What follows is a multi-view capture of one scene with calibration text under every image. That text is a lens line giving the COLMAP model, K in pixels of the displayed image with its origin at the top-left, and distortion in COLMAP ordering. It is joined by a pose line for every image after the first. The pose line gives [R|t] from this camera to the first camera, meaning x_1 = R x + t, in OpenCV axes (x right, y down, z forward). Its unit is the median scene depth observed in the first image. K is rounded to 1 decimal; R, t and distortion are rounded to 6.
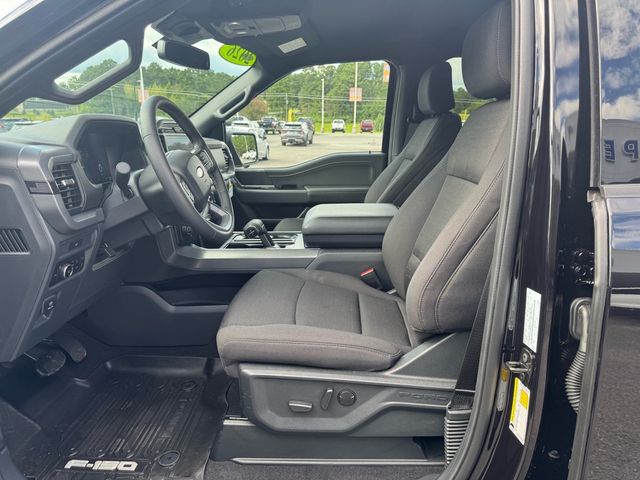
lens RADIAL K [[459.2, 0, 320.0], [0, 459.2, 240.0], [0, 0, 1]] dist [0.029680, -0.032371]
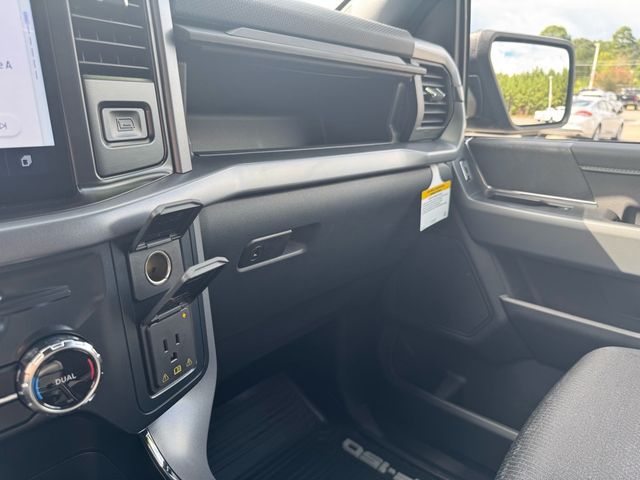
lens RADIAL K [[470.1, 0, 319.4], [0, 470.1, 230.8], [0, 0, 1]] dist [0.007785, -0.006394]
pose [[0.780505, 0.190589, -0.595389, -0.056942], [-0.171311, 0.981144, 0.089498, -0.100929], [0.601220, 0.032143, 0.798437, 0.671778]]
